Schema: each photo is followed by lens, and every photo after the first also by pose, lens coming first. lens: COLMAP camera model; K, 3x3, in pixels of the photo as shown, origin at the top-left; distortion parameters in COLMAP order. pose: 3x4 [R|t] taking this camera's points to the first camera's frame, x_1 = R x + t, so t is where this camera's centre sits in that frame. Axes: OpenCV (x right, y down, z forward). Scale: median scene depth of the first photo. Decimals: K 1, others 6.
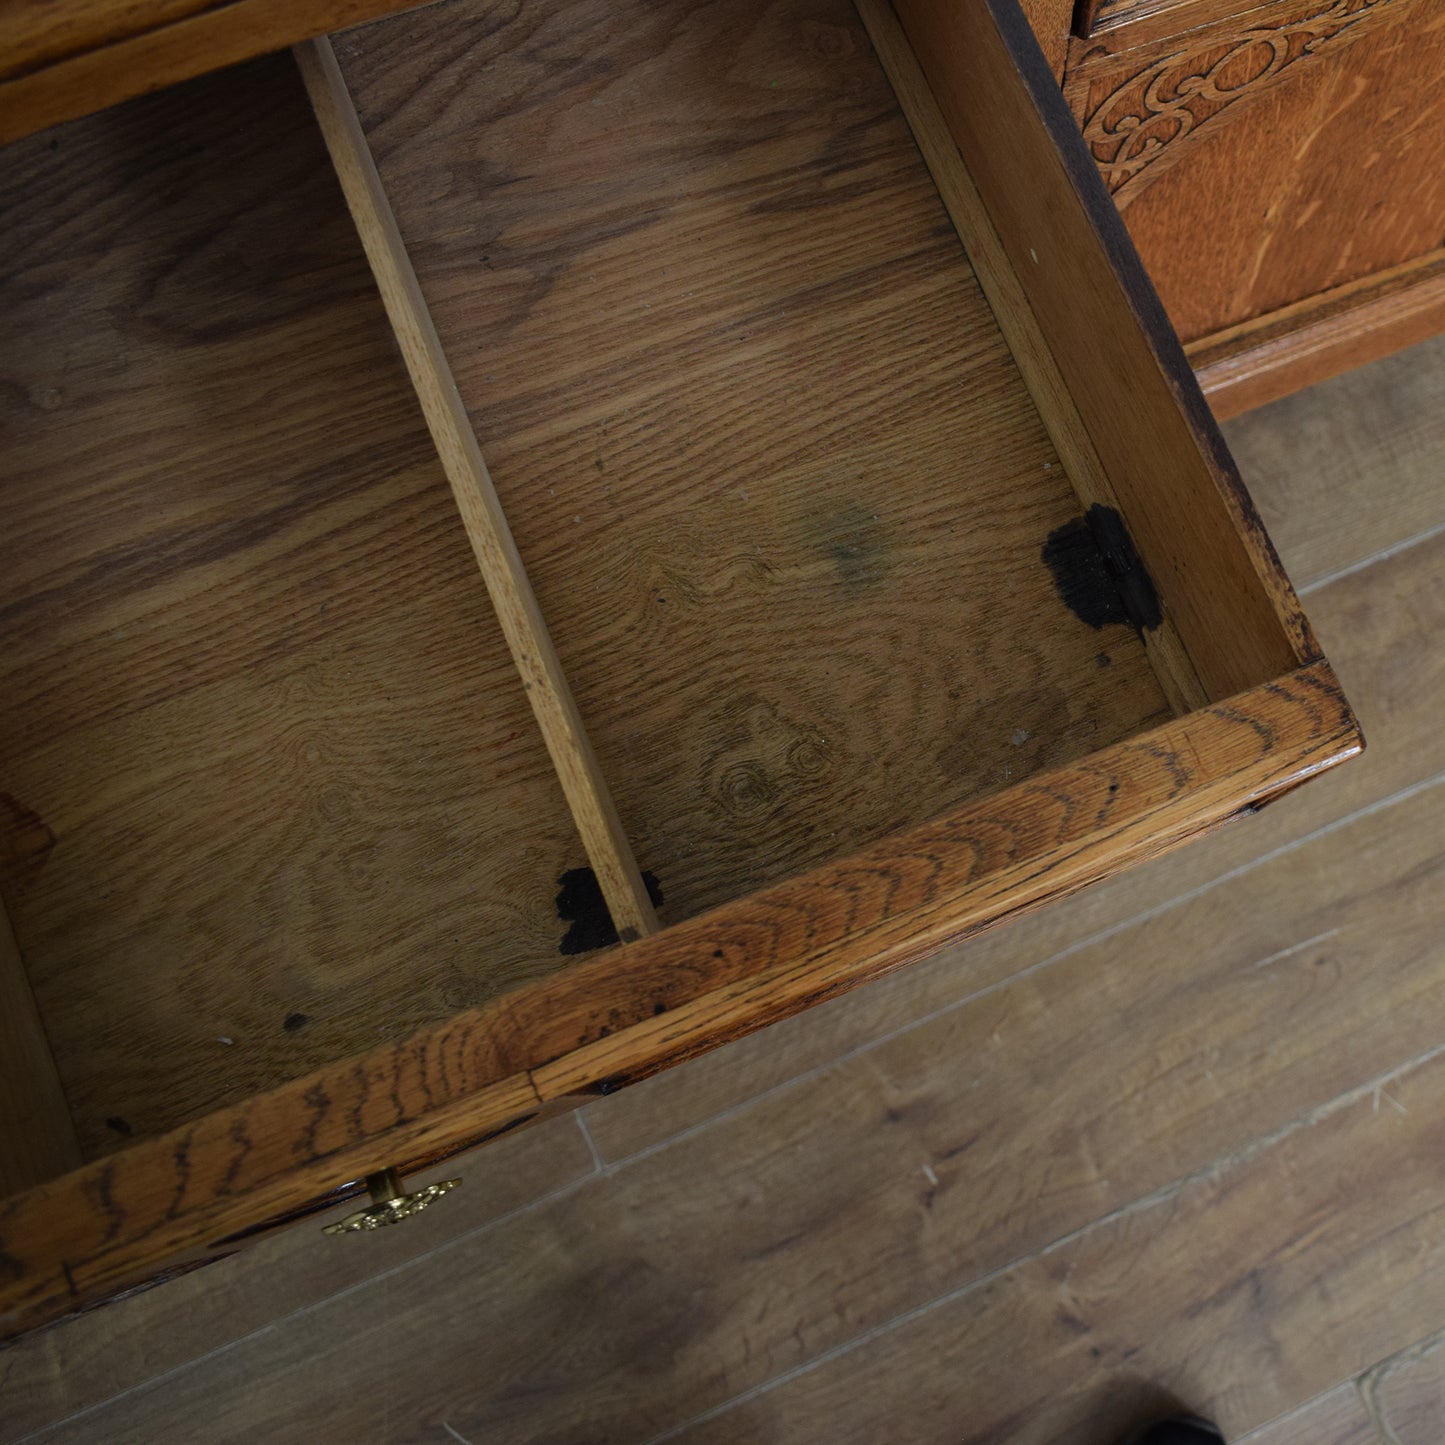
lens RADIAL K [[1685.6, 0, 1078.0], [0, 1685.6, 719.5], [0, 0, 1]] dist [-0.102152, 0.013543]
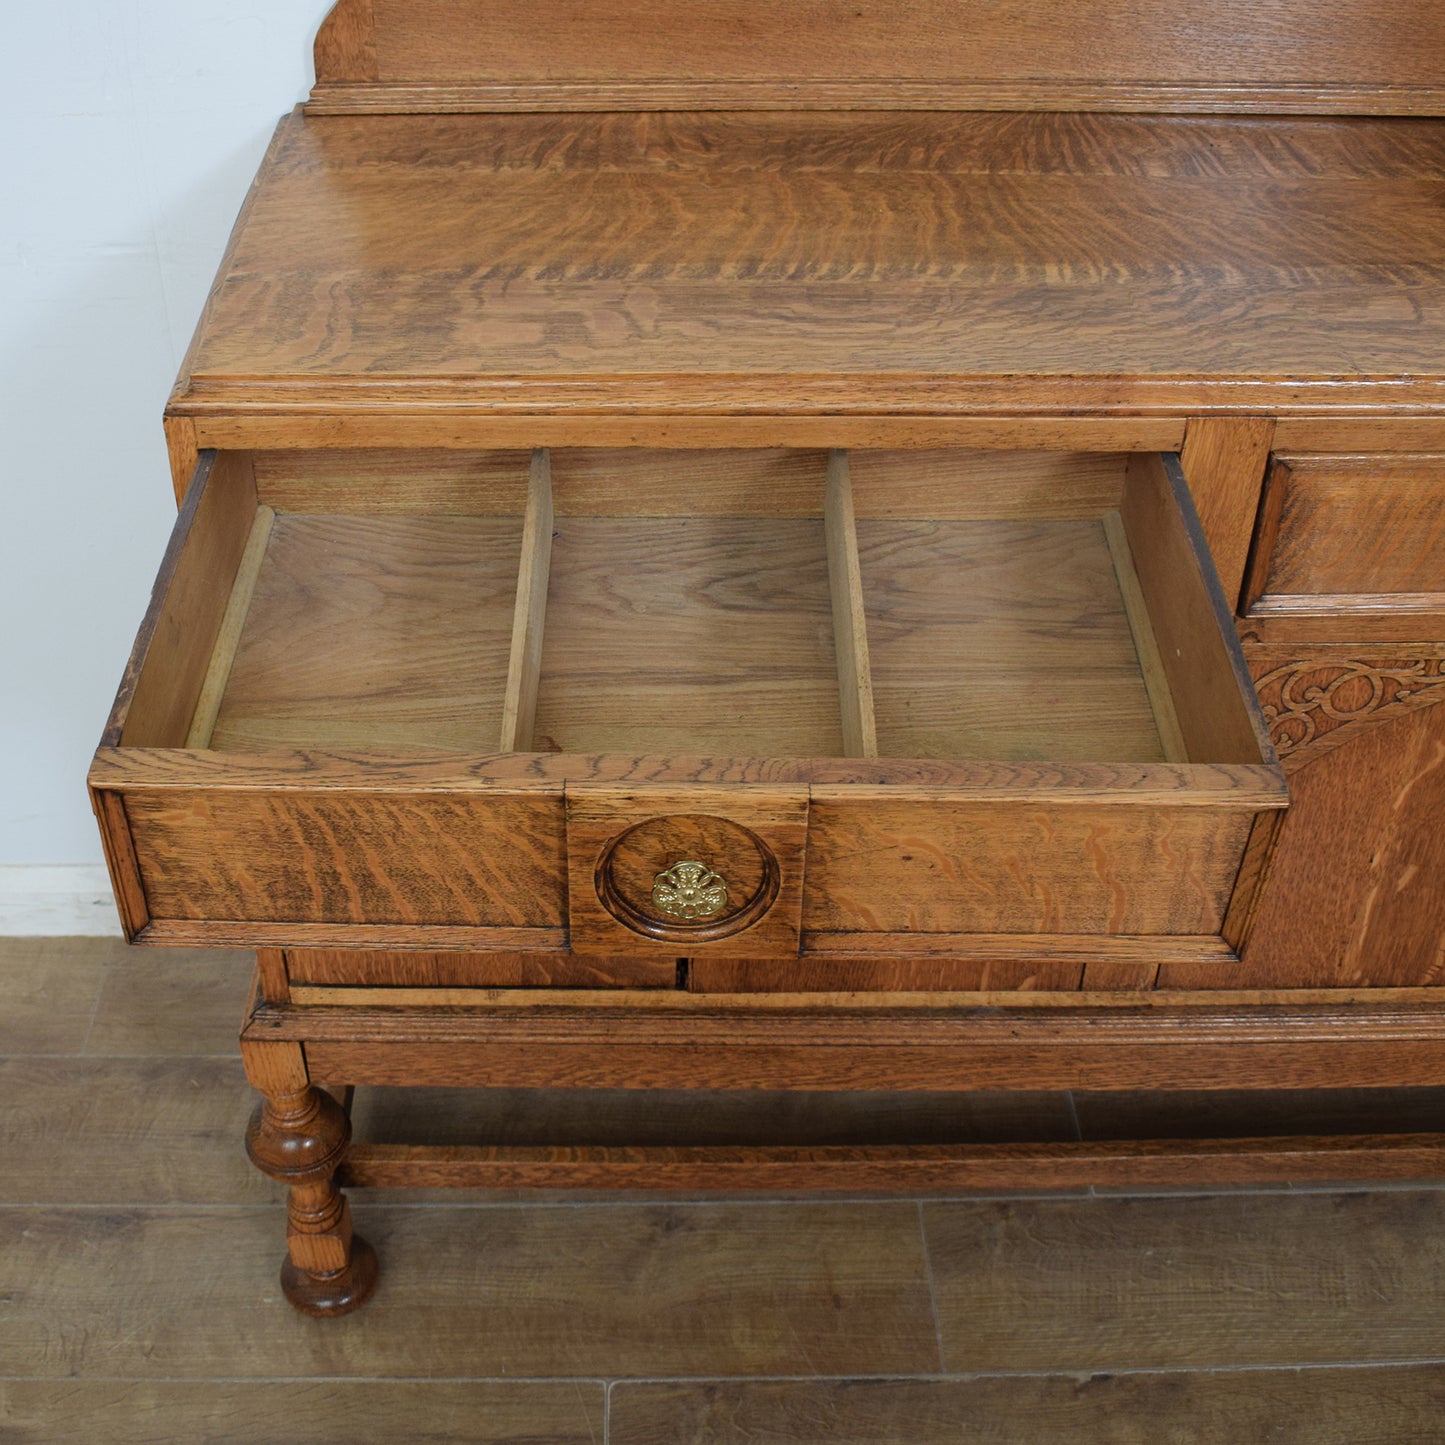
lens RADIAL K [[1951.1, 0, 629.7], [0, 1951.1, 715.7], [0, 0, 1]] dist [-0.104698, 0.027393]
pose [[0.895019, 0.170259, -0.412254, 0.233571], [-0.391057, 0.744065, -0.541702, 0.837960], [0.214514, 0.646048, 0.732534, -0.441689]]
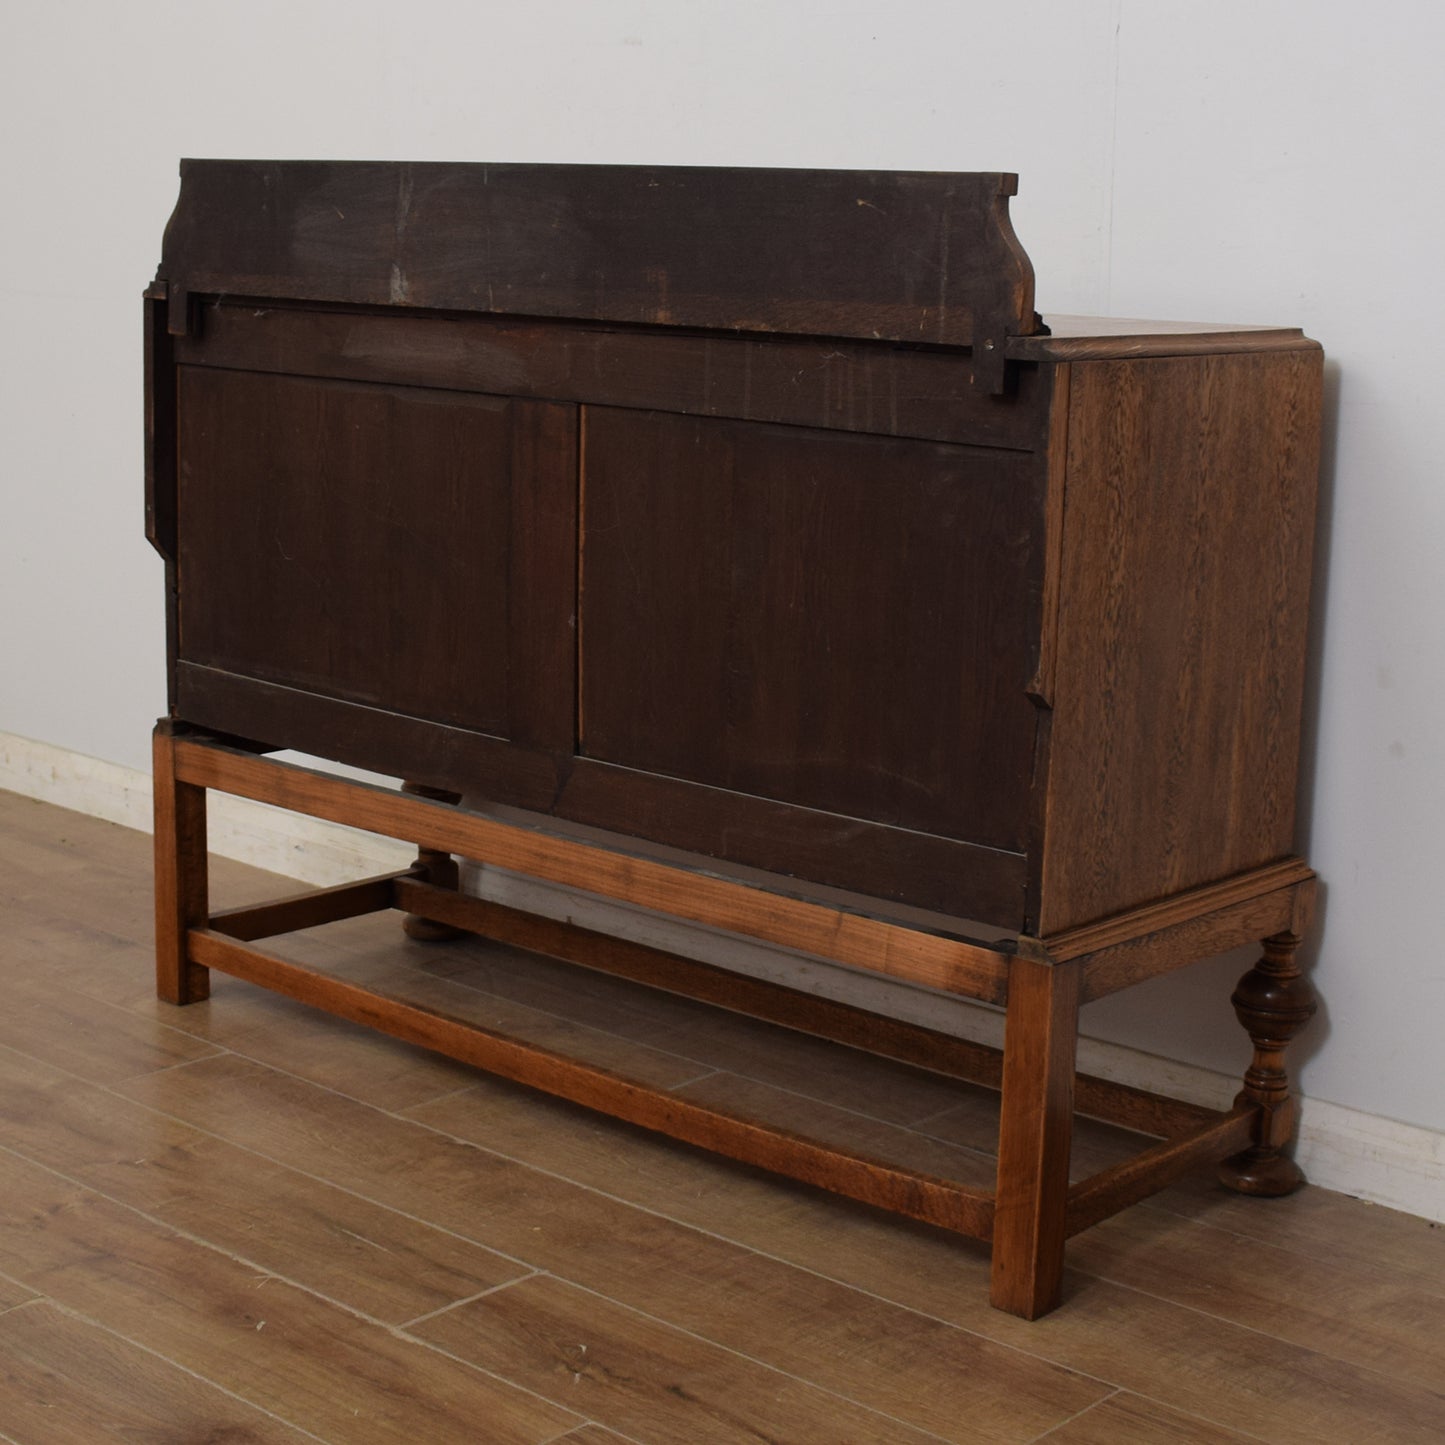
lens RADIAL K [[2658.5, 0, 635.4], [0, 2658.5, 697.6], [0, 0, 1]] dist [-0.086522, -0.018838]
pose [[0.353250, 0.083963, -0.931754, 3.559209], [-0.899150, 0.305507, -0.313359, 0.793108], [0.258347, 0.948481, 0.183415, 0.511680]]
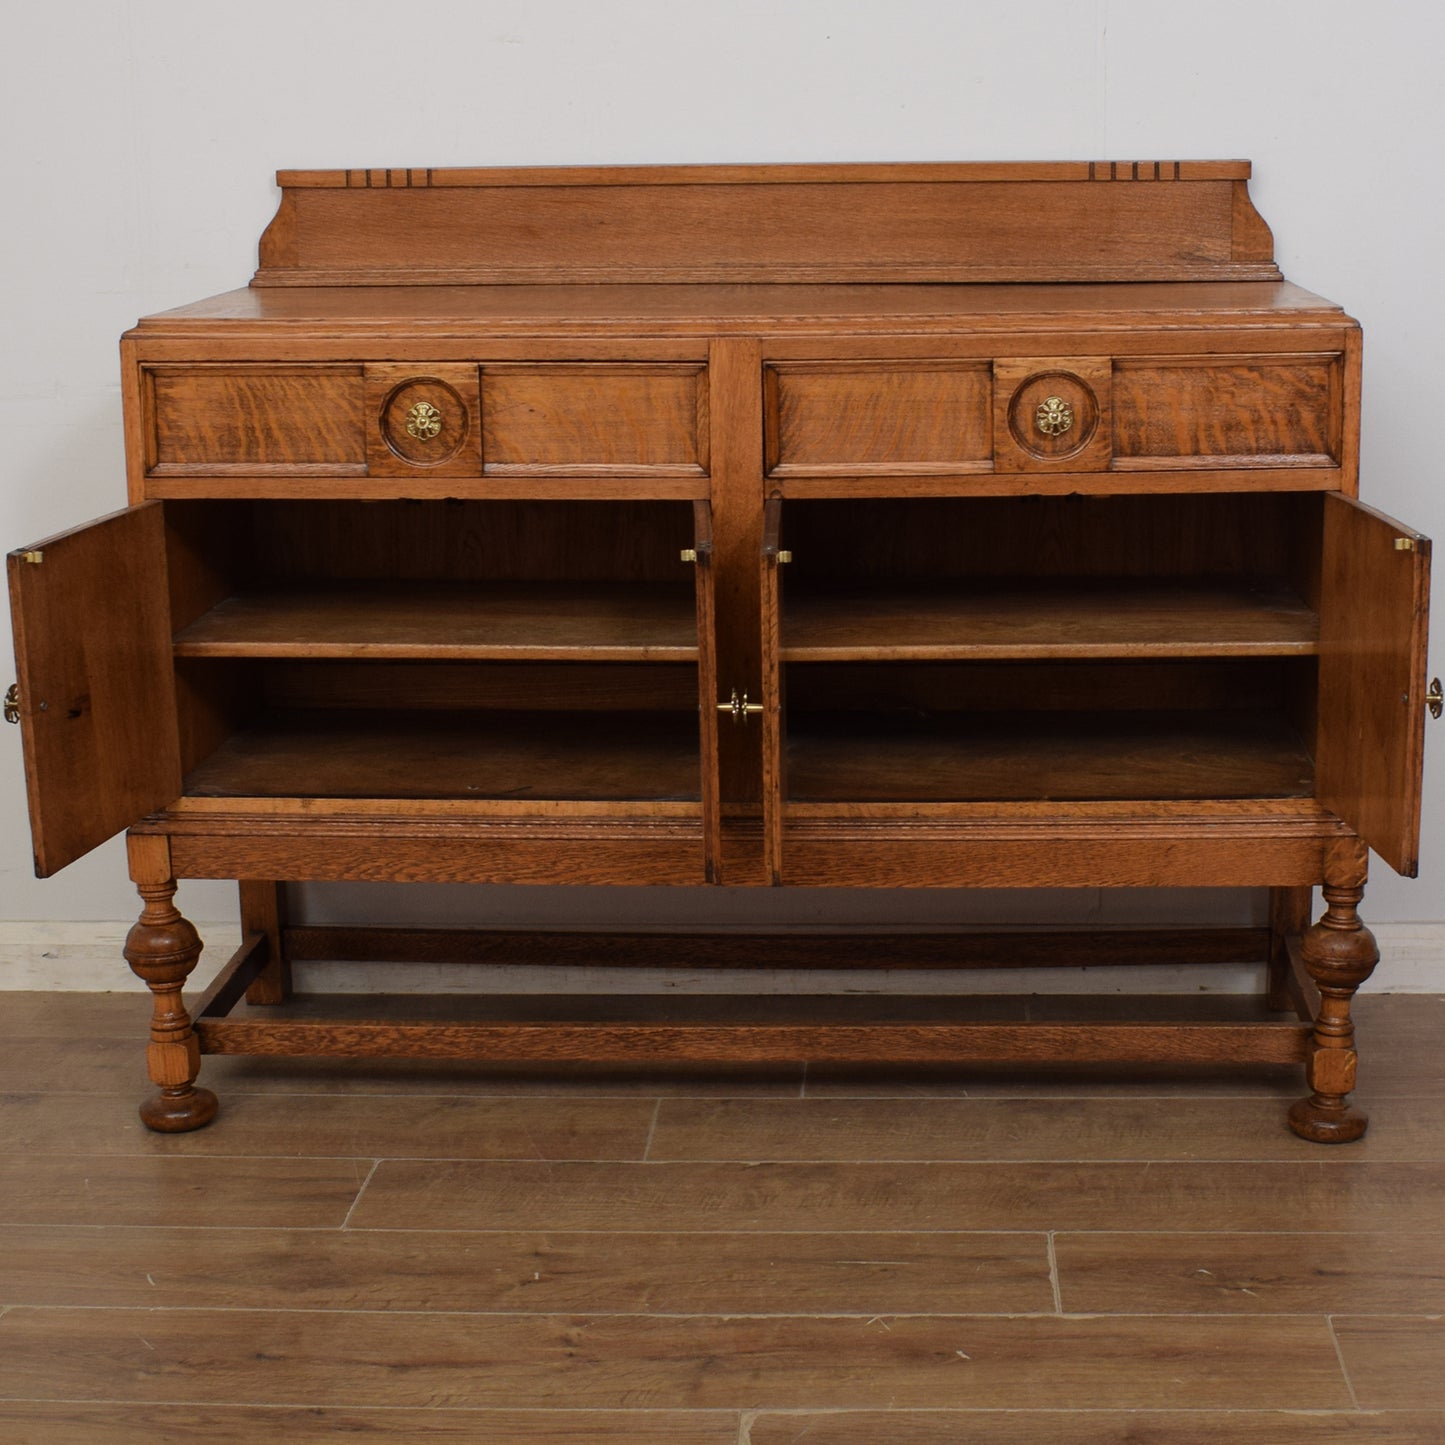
lens RADIAL K [[2656.7, 0, 835.9], [0, 2656.7, 663.0], [0, 0, 1]] dist [-0.083802, -0.108322]
pose [[0.880235, -0.019765, -0.474127, 1.848320], [-0.420936, 0.428768, -0.799357, 2.696847], [0.219090, 0.903198, 0.369097, -0.261877]]
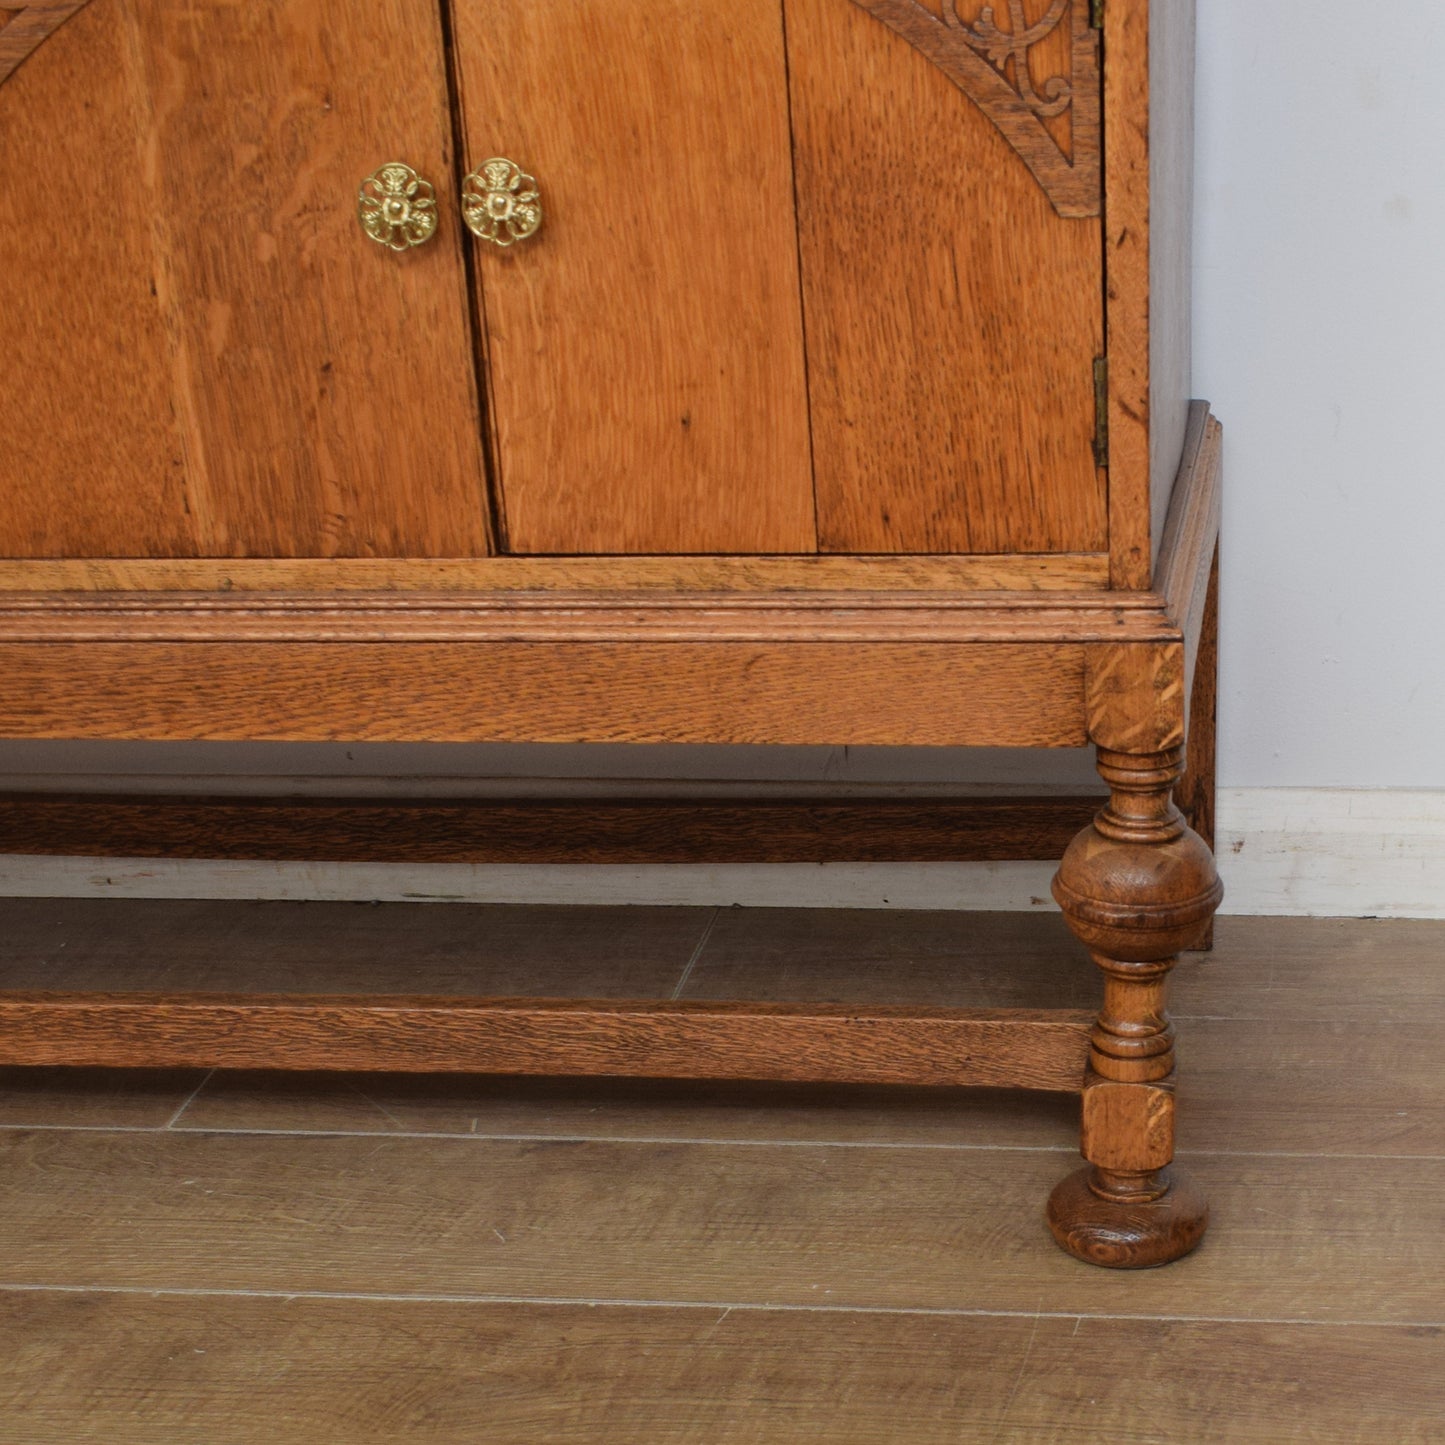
lens RADIAL K [[2704.1, 0, 1131.5], [0, 2704.1, 1123.9], [0, 0, 1]] dist [-0.098208, 0.018132]
pose [[0.869815, 0.118622, -0.478905, 1.568244], [-0.443214, 0.614306, -0.652832, 0.812243], [0.216754, 0.780101, 0.586908, 0.732883]]
